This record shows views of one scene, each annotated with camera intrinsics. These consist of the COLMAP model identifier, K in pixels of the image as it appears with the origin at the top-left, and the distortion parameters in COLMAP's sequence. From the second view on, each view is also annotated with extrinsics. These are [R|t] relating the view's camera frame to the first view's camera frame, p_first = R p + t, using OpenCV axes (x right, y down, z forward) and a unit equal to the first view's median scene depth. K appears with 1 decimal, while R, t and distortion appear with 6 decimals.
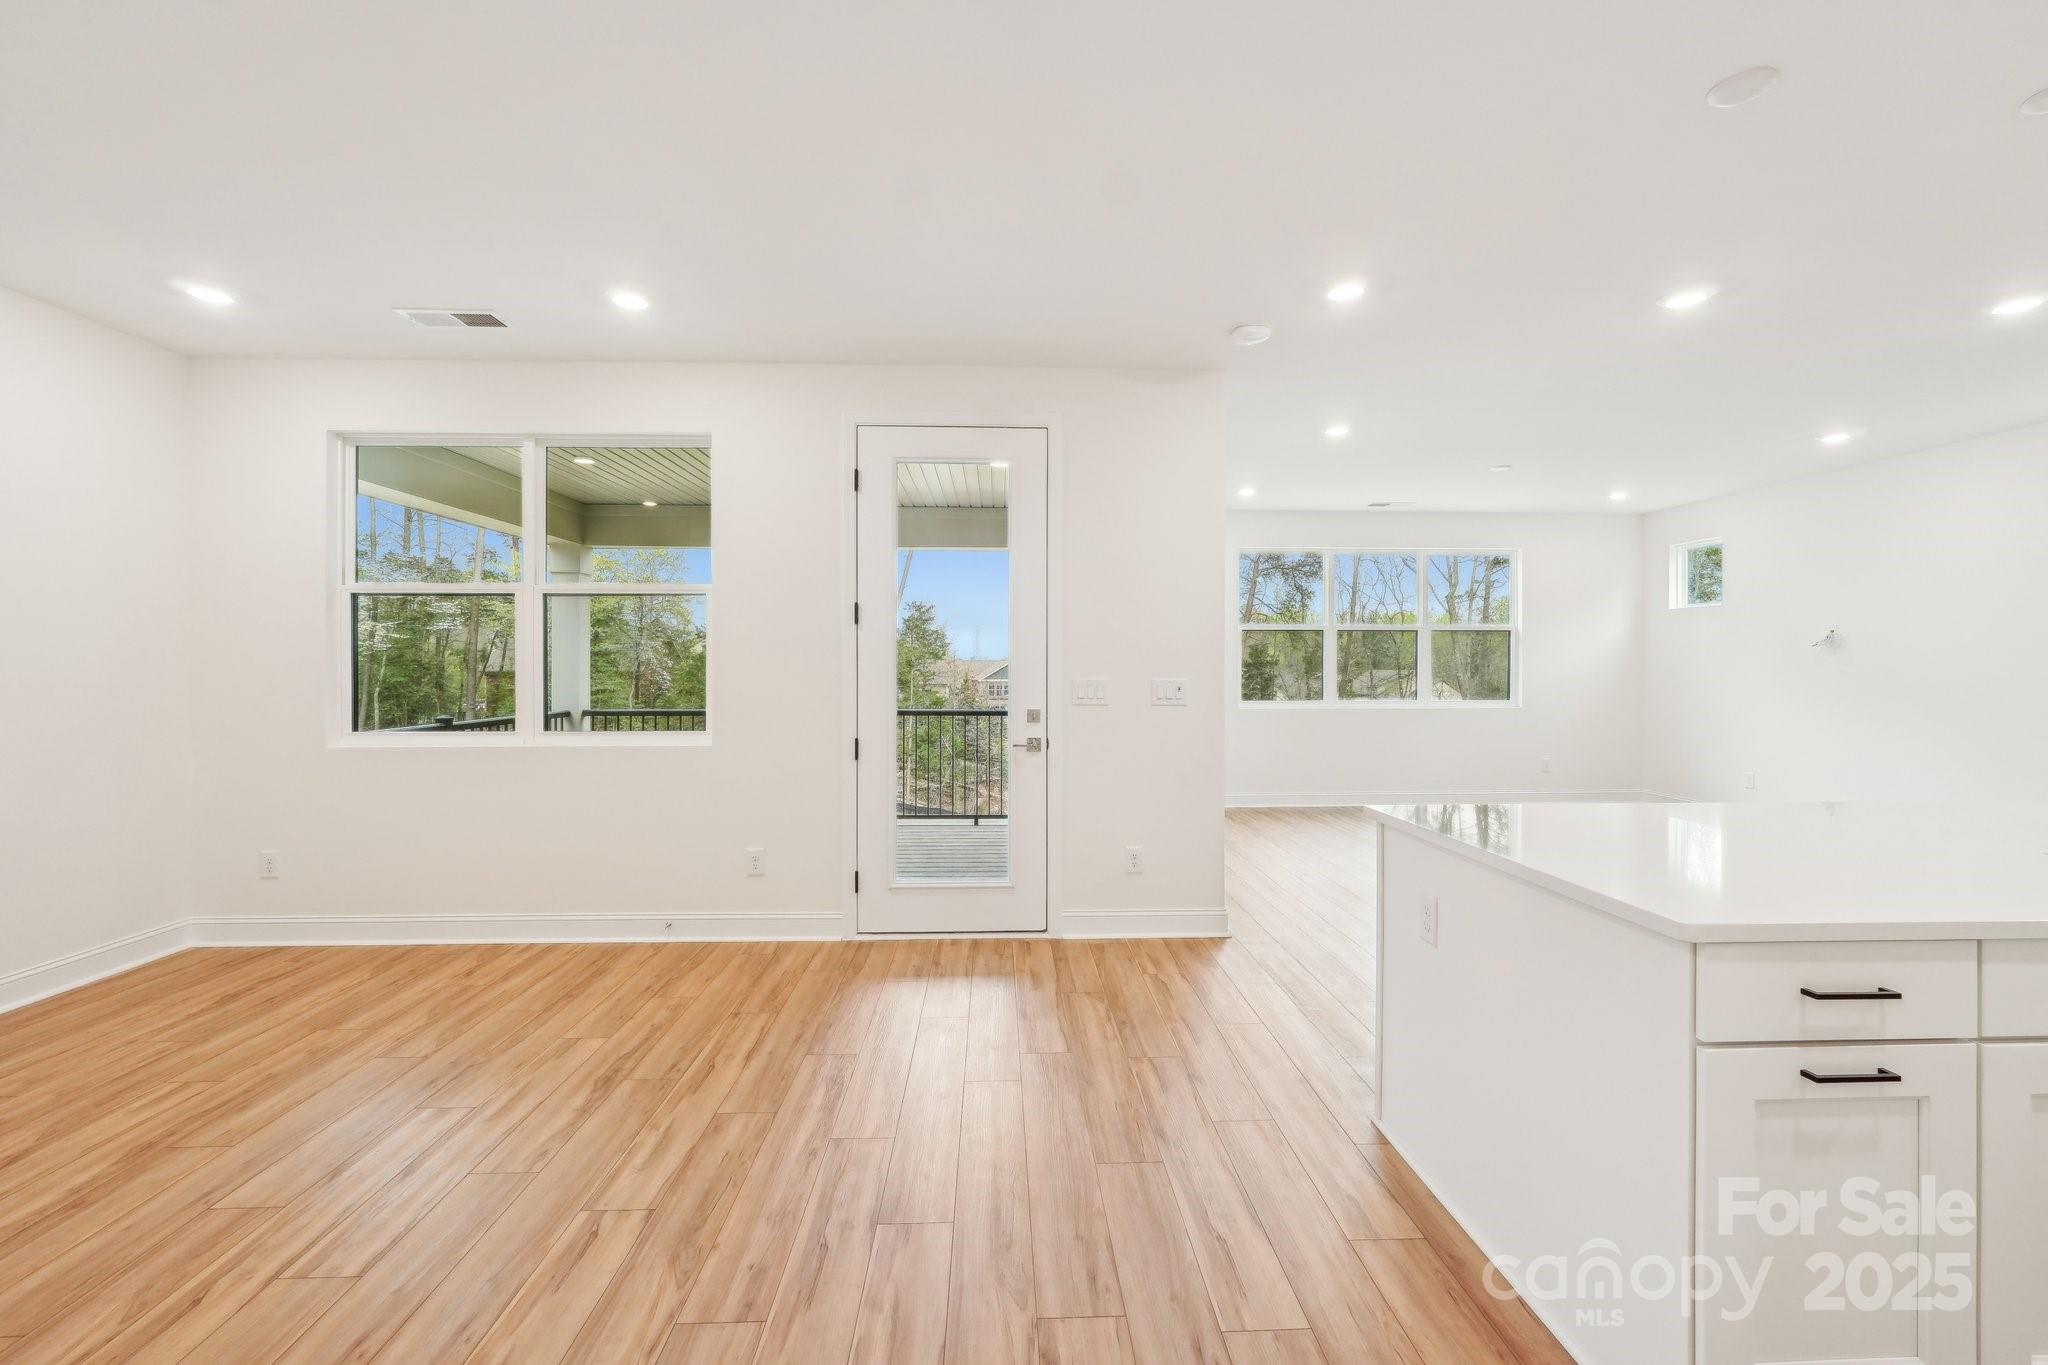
lens RADIAL K [[879.0, 0, 1031.8], [0, 879.0, 674.2], [0, 0, 1]] dist [-0.003785, 0.001784]
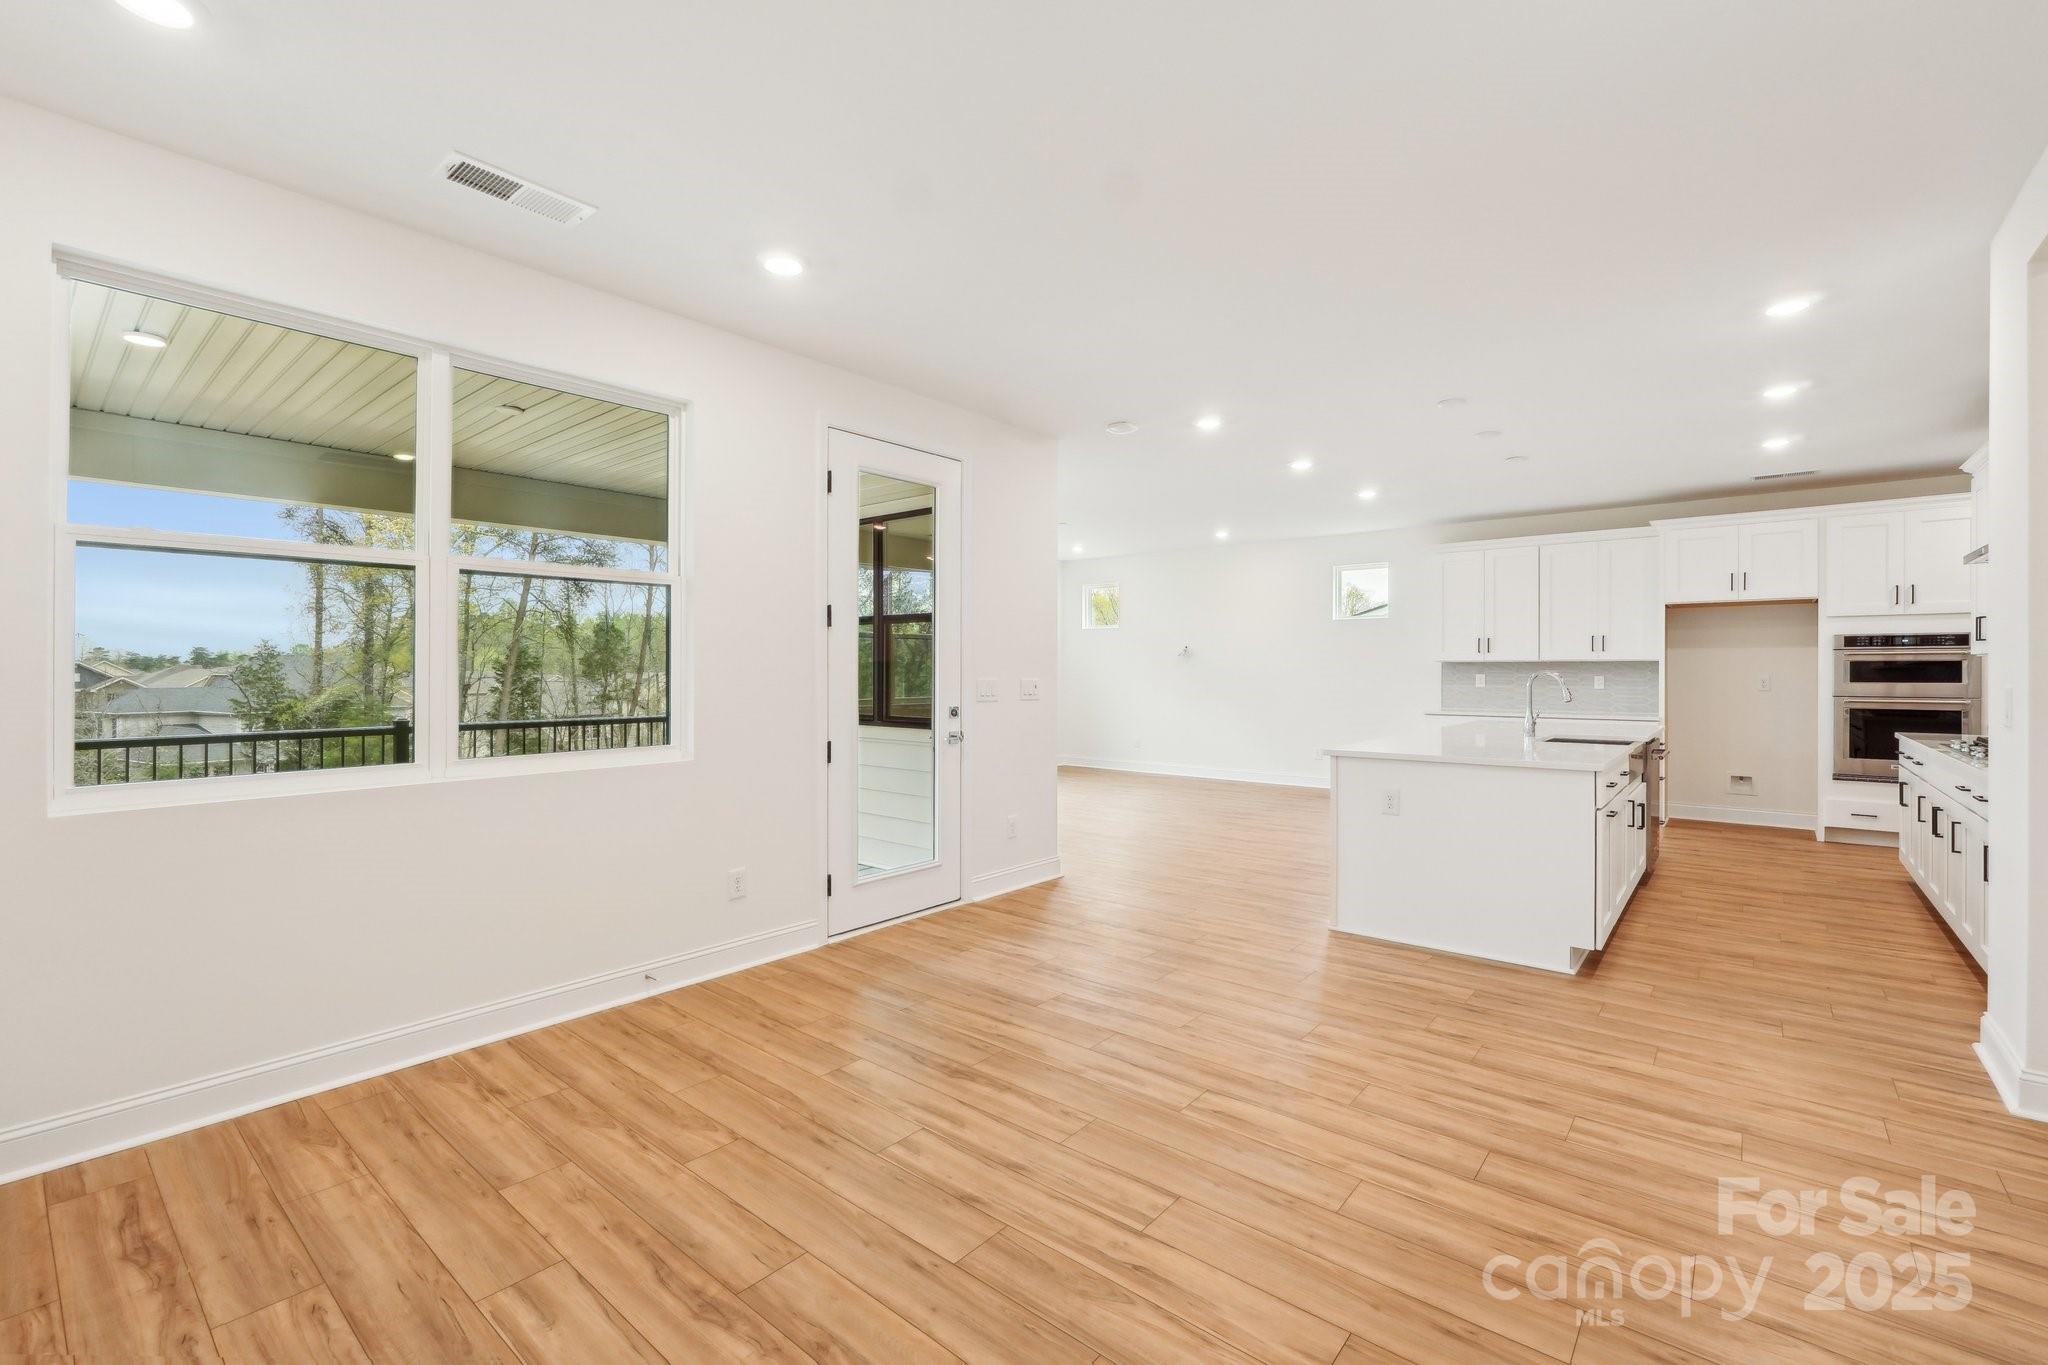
lens RADIAL K [[879.0, 0, 1029.9], [0, 879.0, 676.5], [0, 0, 1]] dist [-0.003785, 0.001784]
pose [[0.663724, -0.002485, 0.747974, -0.868069], [0.004878, 0.999988, -0.001007, 0.003595], [-0.747962, 0.004317, 0.663728, 0.189518]]
